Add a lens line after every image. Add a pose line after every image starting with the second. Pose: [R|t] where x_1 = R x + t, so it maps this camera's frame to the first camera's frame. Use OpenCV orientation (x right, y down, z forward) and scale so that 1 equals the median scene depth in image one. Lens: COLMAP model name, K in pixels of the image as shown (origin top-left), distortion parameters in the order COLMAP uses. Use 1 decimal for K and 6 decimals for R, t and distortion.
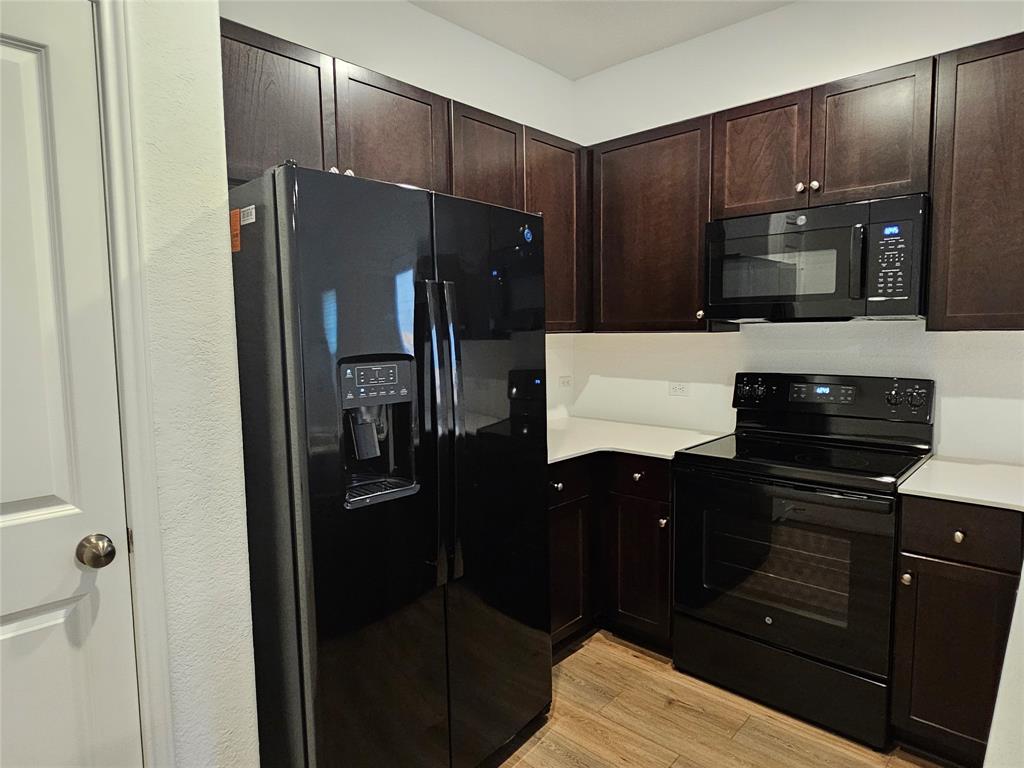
lens RADIAL K [[598.2, 0, 510.1], [0, 598.2, 385.6], [0, 0, 1]] dist [-0.005659, 0.000903]
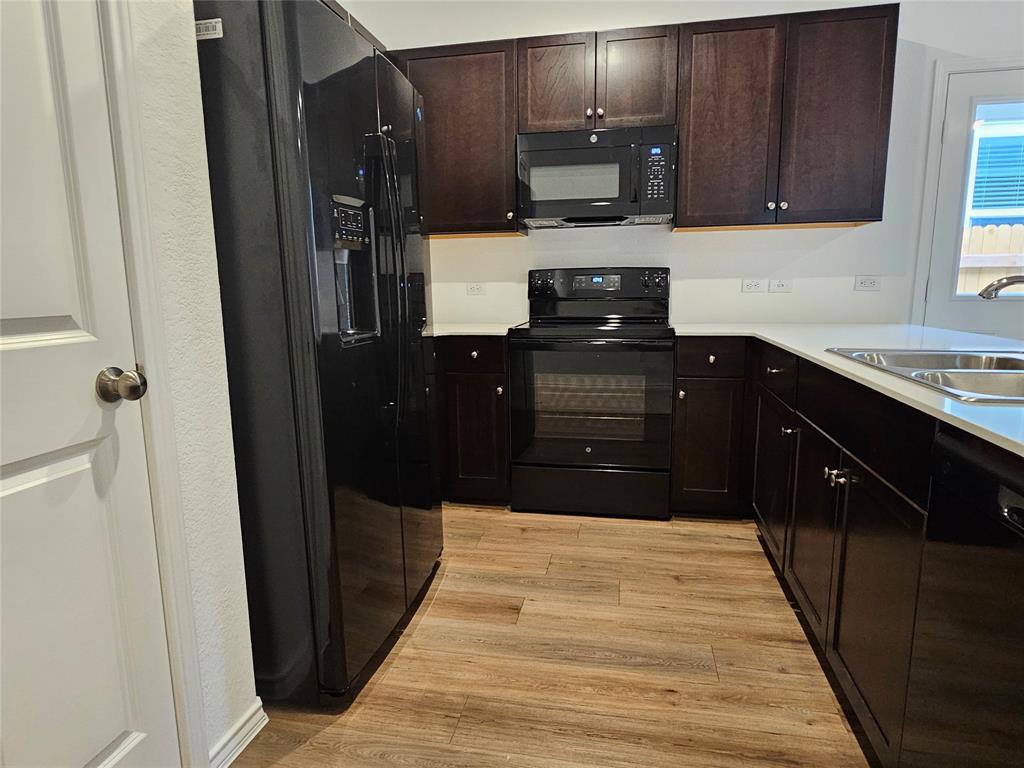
lens RADIAL K [[598.2, 0, 509.7], [0, 598.2, 383.0], [0, 0, 1]] dist [-0.005659, 0.000903]
pose [[0.855410, -0.085275, 0.510883, -0.370256], [0.049262, 0.995277, 0.083646, 0.130607], [-0.515603, -0.046385, 0.855571, -0.023522]]
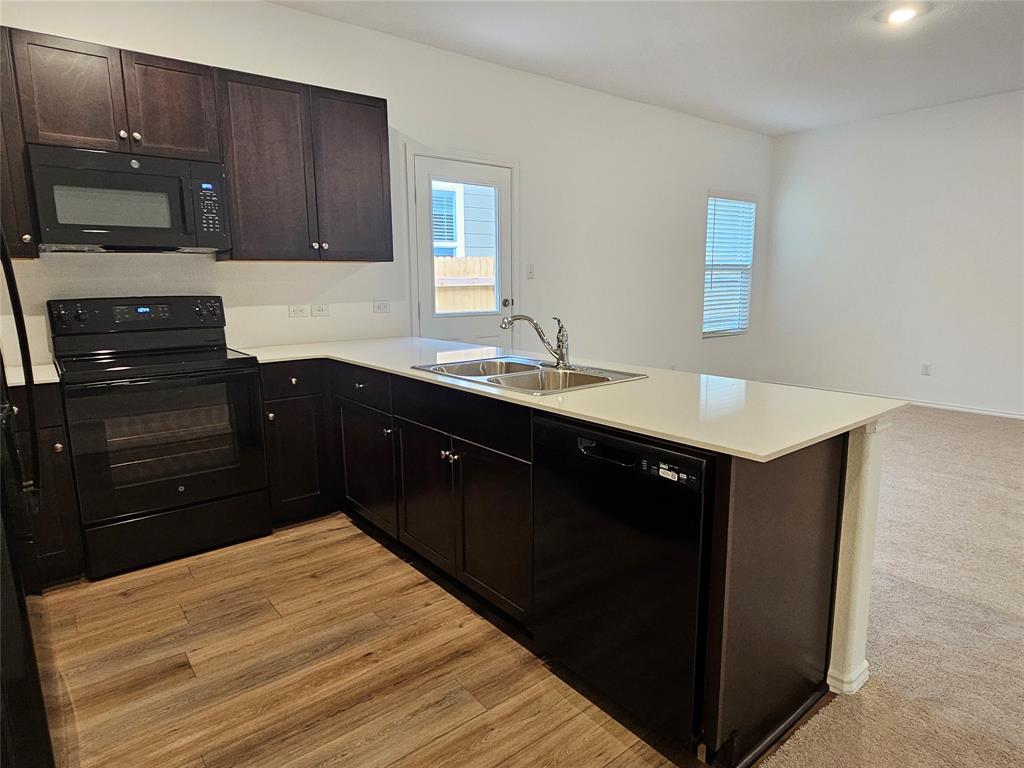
lens RADIAL K [[598.2, 0, 506.2], [0, 598.2, 384.3], [0, 0, 1]] dist [-0.005659, 0.000903]
pose [[0.154955, -0.161757, 0.974589, -0.654551], [0.096631, 0.984256, 0.147998, 0.056046], [-0.983184, 0.071243, 0.168146, 0.097479]]
